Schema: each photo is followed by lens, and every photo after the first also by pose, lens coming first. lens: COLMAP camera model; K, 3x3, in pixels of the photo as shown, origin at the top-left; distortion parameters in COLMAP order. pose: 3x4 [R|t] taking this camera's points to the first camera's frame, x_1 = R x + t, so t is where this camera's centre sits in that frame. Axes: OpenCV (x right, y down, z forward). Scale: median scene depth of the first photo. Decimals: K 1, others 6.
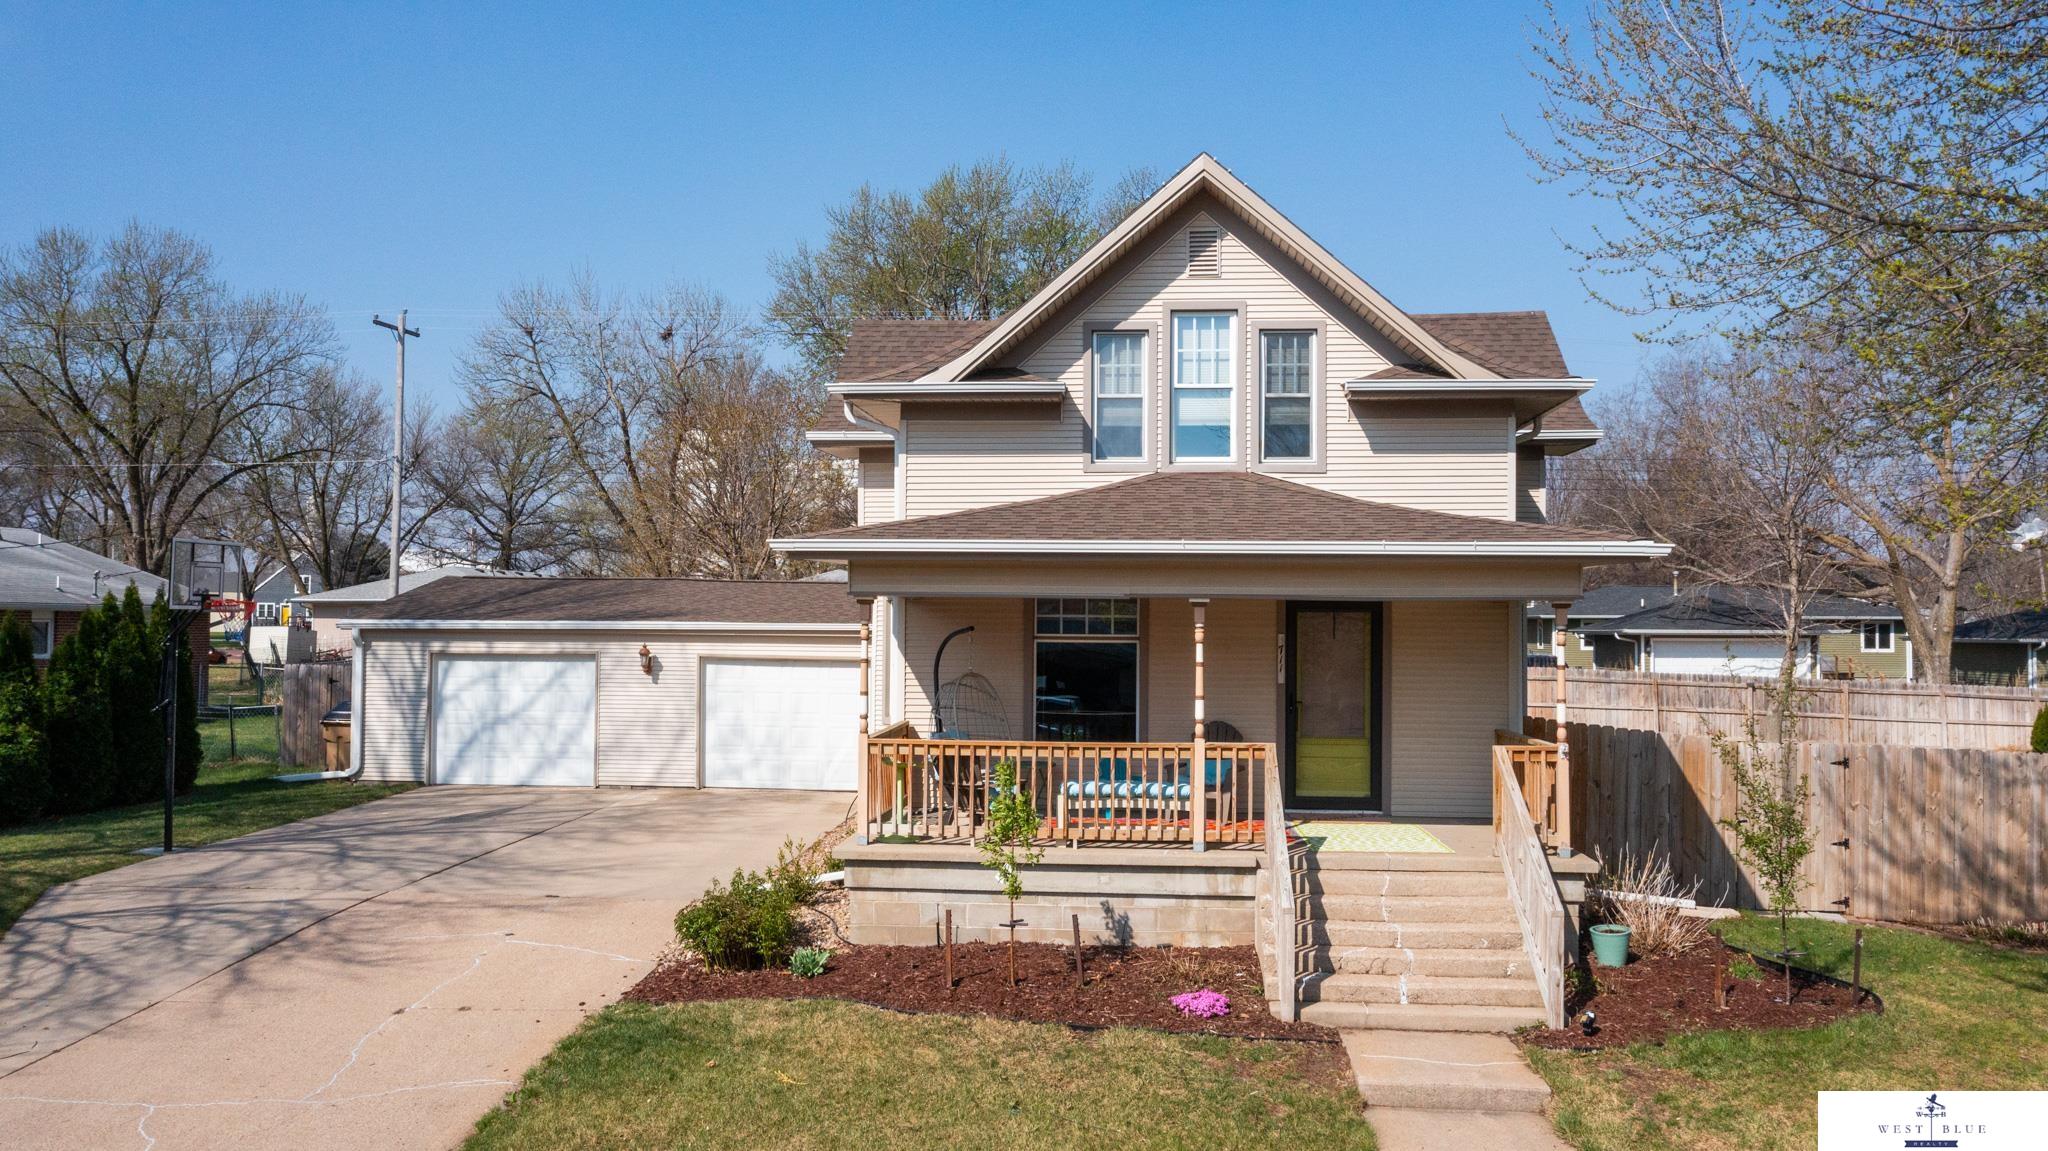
lens RADIAL K [[1612.8, 0, 1026.6], [0, 1612.8, 581.8], [0, 0, 1]] dist [-0.029237, 0.001023]
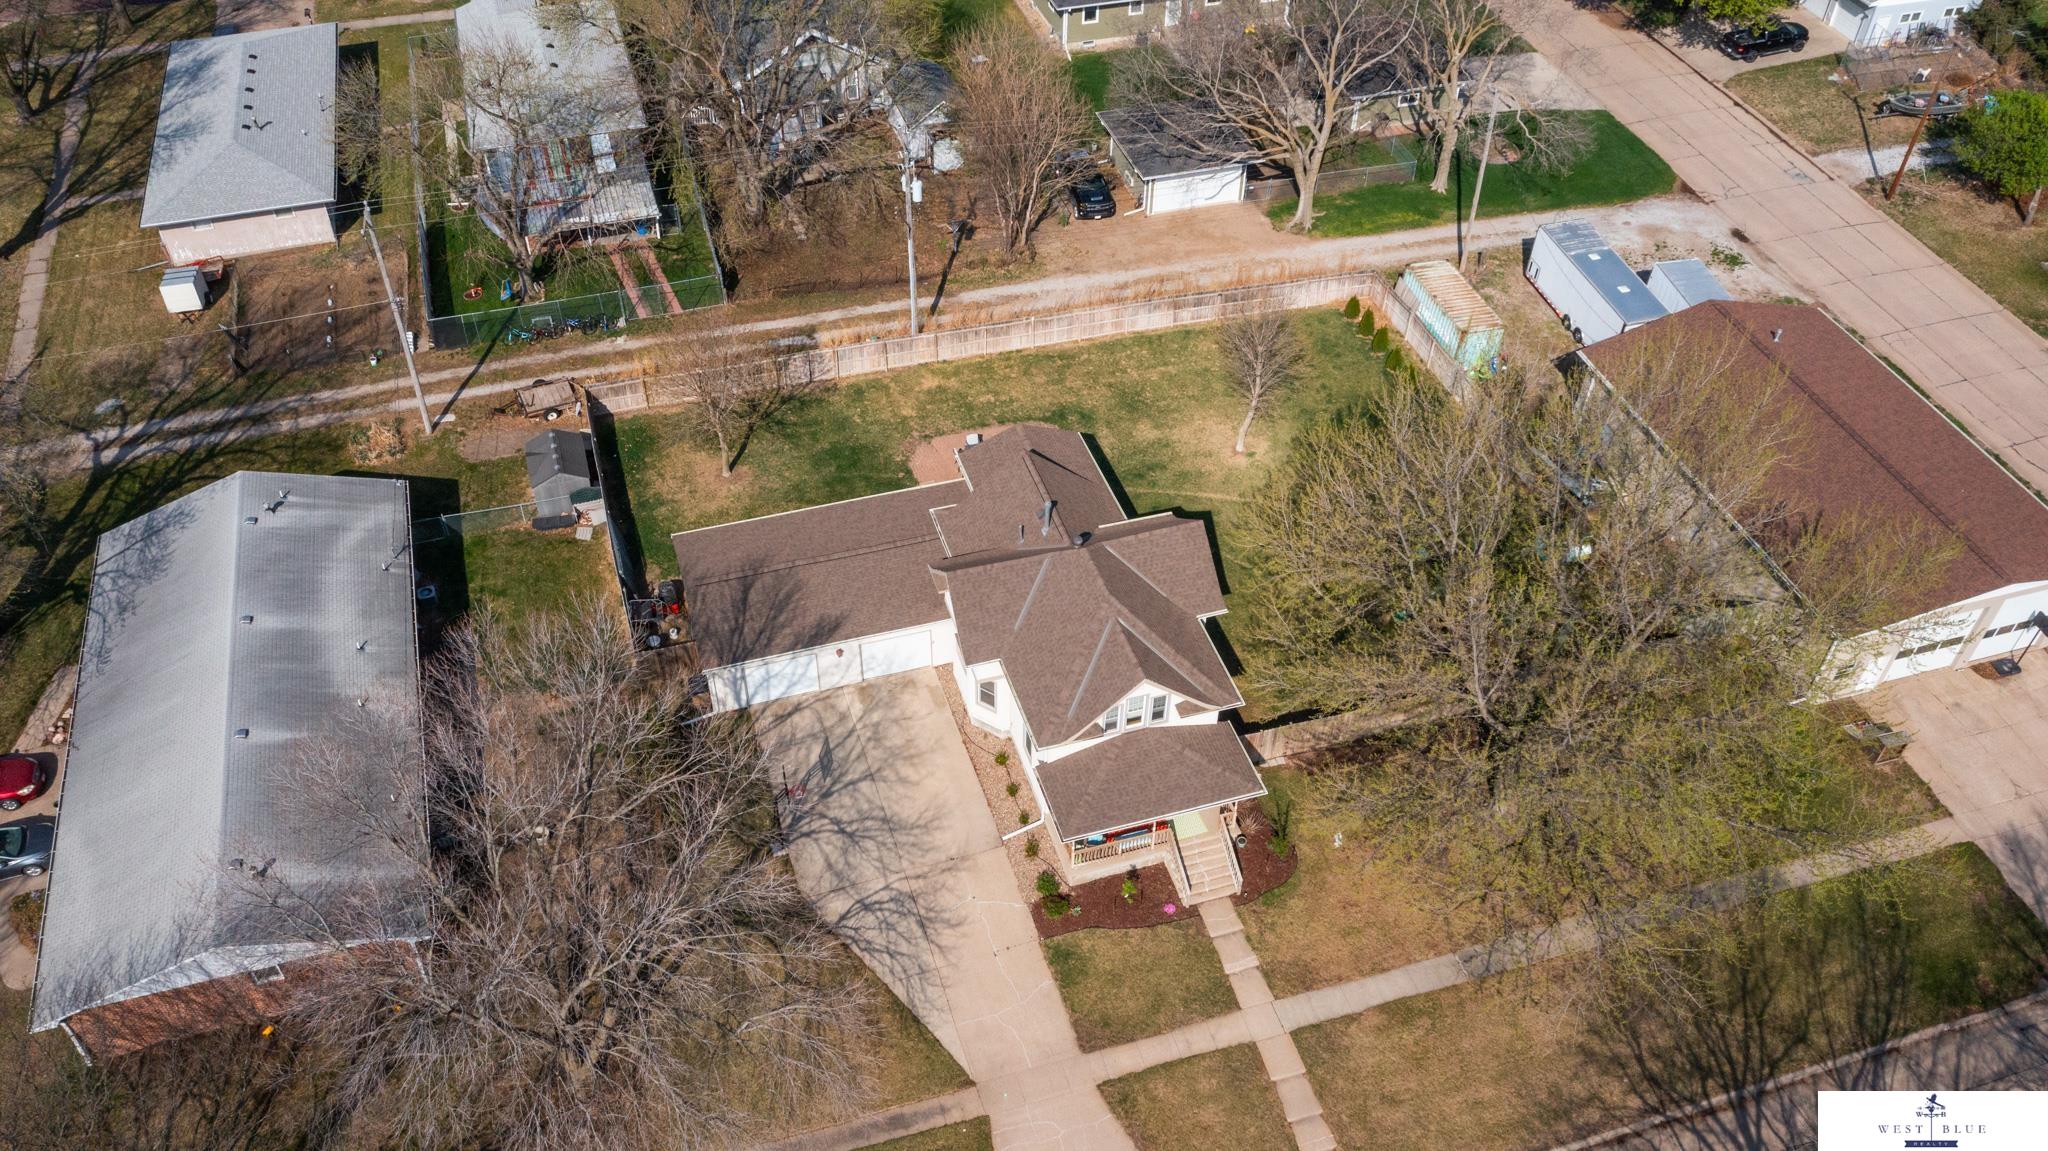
lens RADIAL K [[1612.8, 0, 1021.6], [0, 1612.8, 573.1], [0, 0, 1]] dist [-0.029237, 0.001023]
pose [[0.925238, -0.259171, 0.277067, -0.957203], [-0.014514, 0.705584, 0.708477, -2.678394], [-0.379111, -0.659531, 0.649071, -0.885567]]
